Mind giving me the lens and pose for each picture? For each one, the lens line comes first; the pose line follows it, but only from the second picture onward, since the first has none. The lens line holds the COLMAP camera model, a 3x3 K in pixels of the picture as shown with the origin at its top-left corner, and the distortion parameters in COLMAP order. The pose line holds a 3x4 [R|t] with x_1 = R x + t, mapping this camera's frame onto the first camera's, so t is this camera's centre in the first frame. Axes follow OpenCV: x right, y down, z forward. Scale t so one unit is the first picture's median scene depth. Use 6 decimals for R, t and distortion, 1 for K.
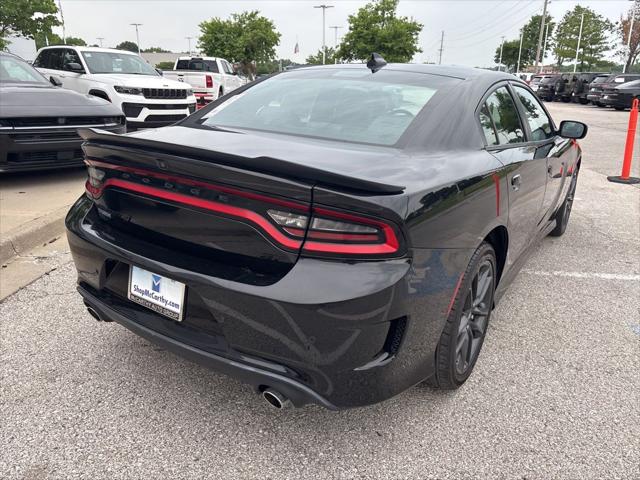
lens RADIAL K [[484.0, 0, 318.6], [0, 484.0, 240.6], [0, 0, 1]] dist [0.051078, -0.060936]
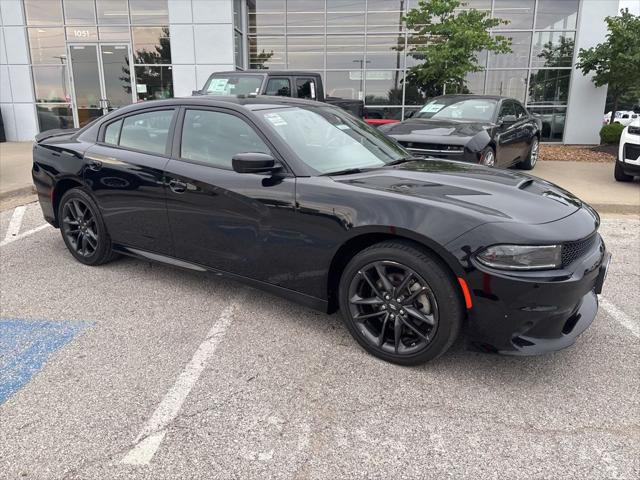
lens RADIAL K [[484.0, 0, 318.7], [0, 484.0, 243.2], [0, 0, 1]] dist [0.051078, -0.060936]
pose [[-0.005104, 0.242725, -0.970082, 0.500973], [-0.326514, 0.916520, 0.231041, -0.122166], [0.945179, 0.317924, 0.074576, 0.404659]]
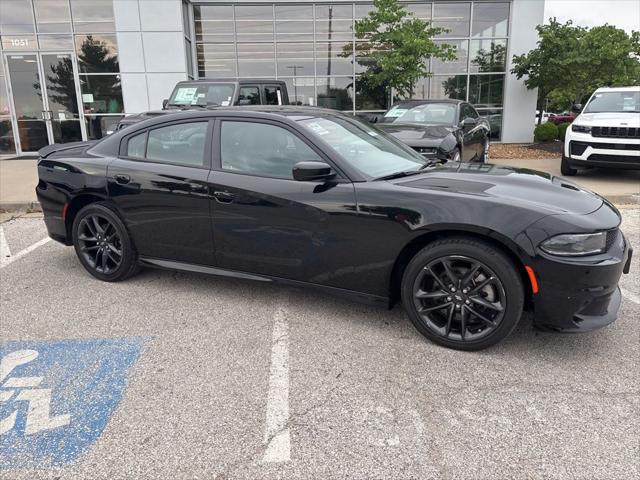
lens RADIAL K [[484.0, 0, 318.1], [0, 484.0, 239.7], [0, 0, 1]] dist [0.051078, -0.060936]
pose [[0.136877, 0.223057, -0.965148, 0.511933], [-0.299701, 0.937981, 0.174275, -0.099081], [0.944163, 0.265401, 0.195238, 0.326779]]
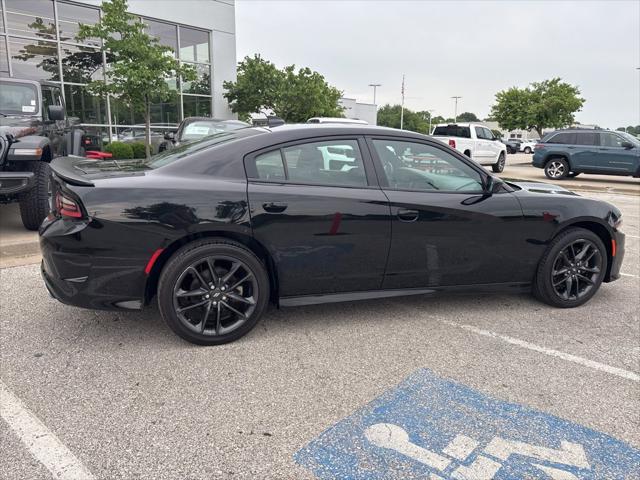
lens RADIAL K [[484.0, 0, 317.8], [0, 484.0, 234.7], [0, 0, 1]] dist [0.051078, -0.060936]
pose [[0.798131, 0.119520, -0.590510, 0.310886], [-0.200624, 0.976912, -0.073434, 0.006930], [0.568100, 0.177081, 0.803682, 0.004493]]
